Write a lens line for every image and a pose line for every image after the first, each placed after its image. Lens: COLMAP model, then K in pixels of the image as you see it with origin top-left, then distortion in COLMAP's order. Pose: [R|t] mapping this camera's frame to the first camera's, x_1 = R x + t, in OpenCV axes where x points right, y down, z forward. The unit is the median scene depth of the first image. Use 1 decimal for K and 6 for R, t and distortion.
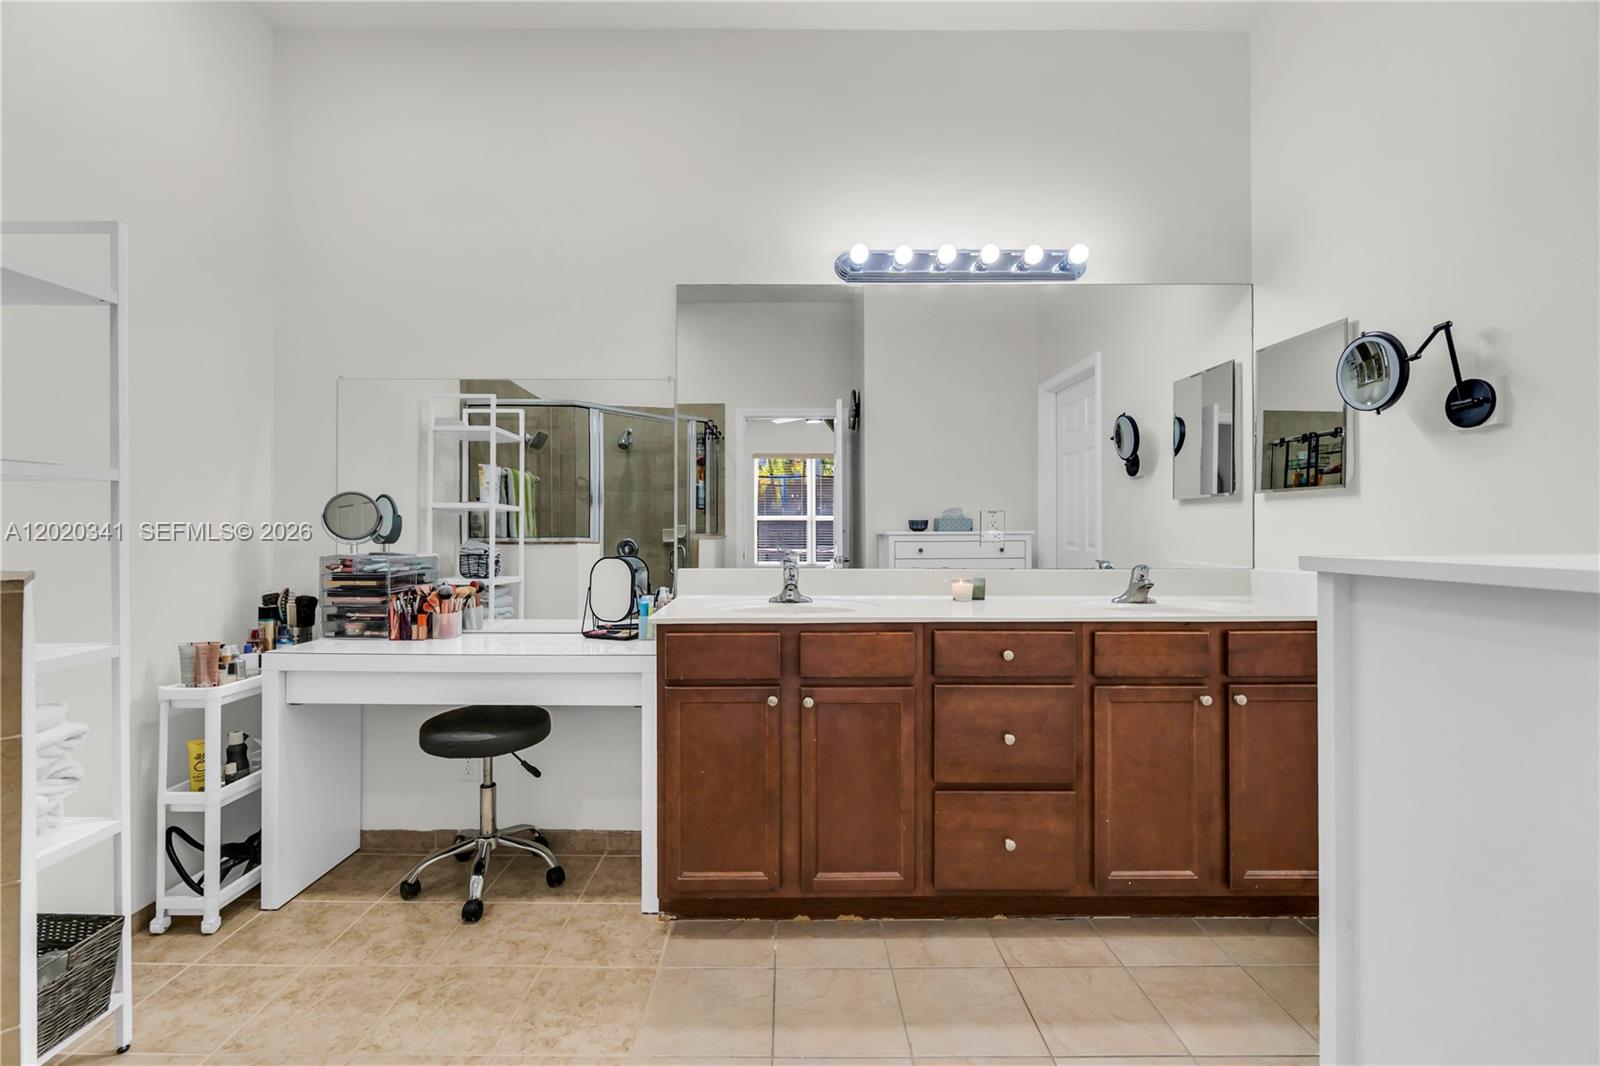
lens RADIAL K [[697.2, 0, 798.3], [0, 697.2, 530.3], [0, 0, 1]] dist [-0.011231, 0.002848]
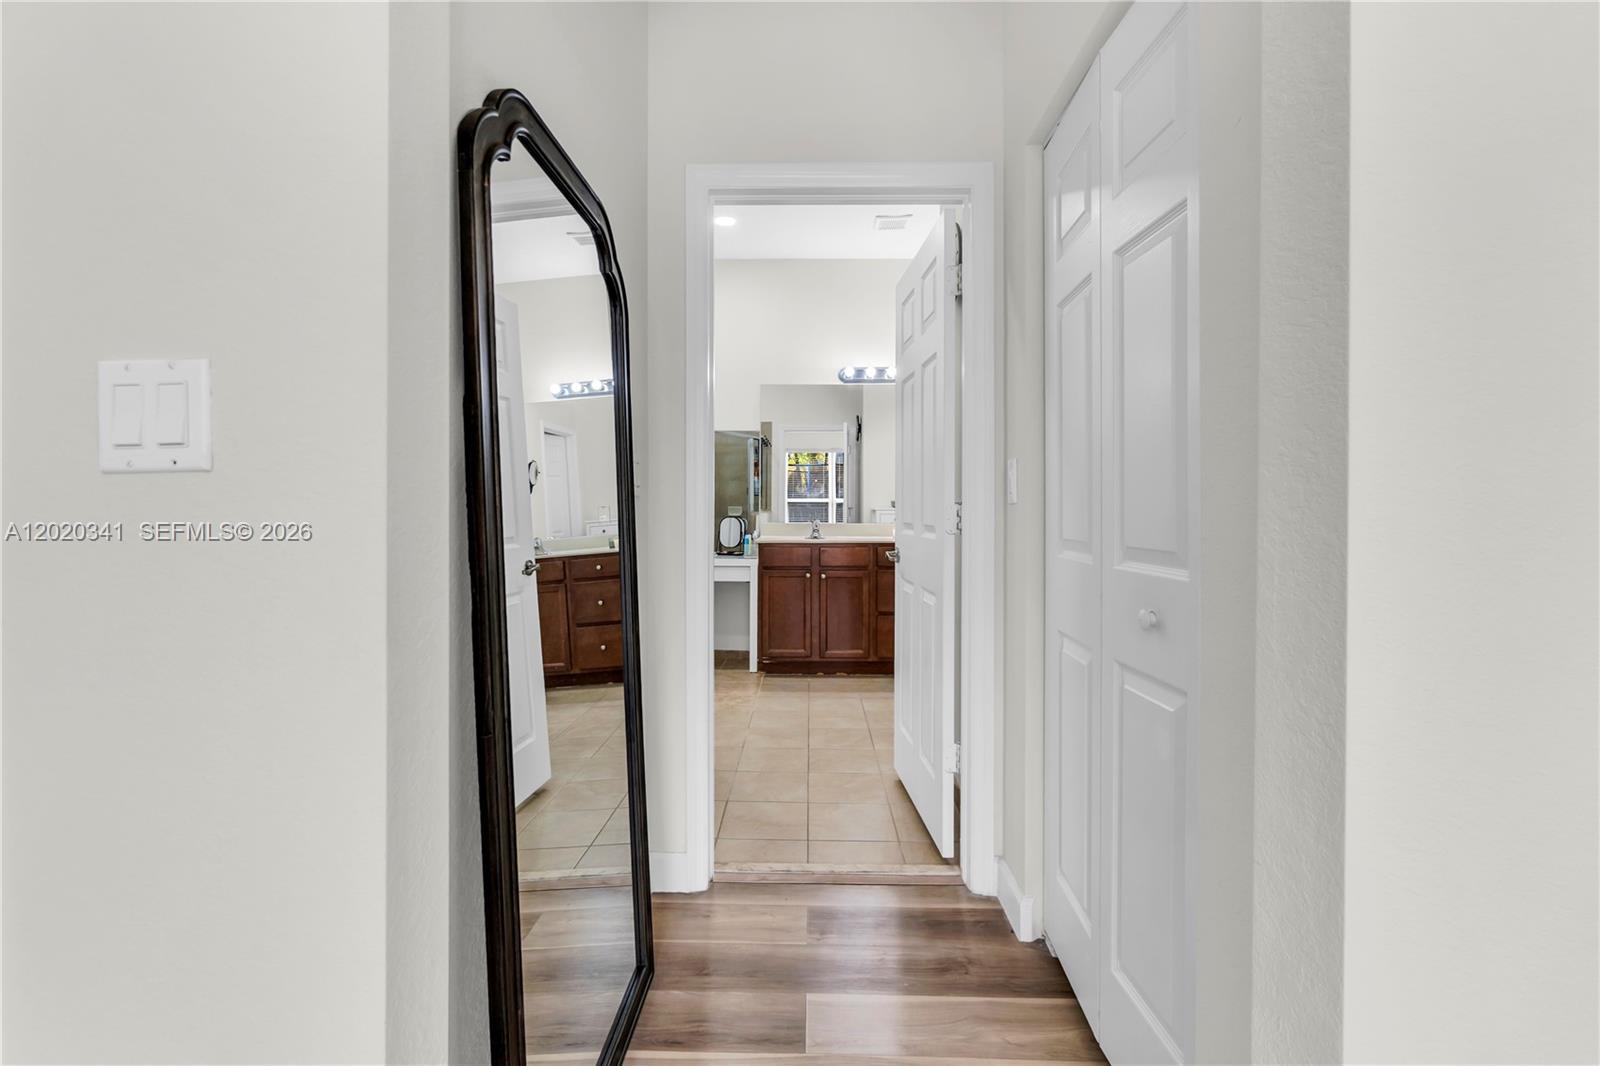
lens RADIAL K [[697.2, 0, 797.6], [0, 697.2, 531.7], [0, 0, 1]] dist [-0.011231, 0.002848]
pose [[0.999410, 0.002733, -0.034235, 0.003973], [-0.001853, 0.999668, 0.025691, 0.018248], [0.034293, -0.025612, 0.999084, -0.681015]]
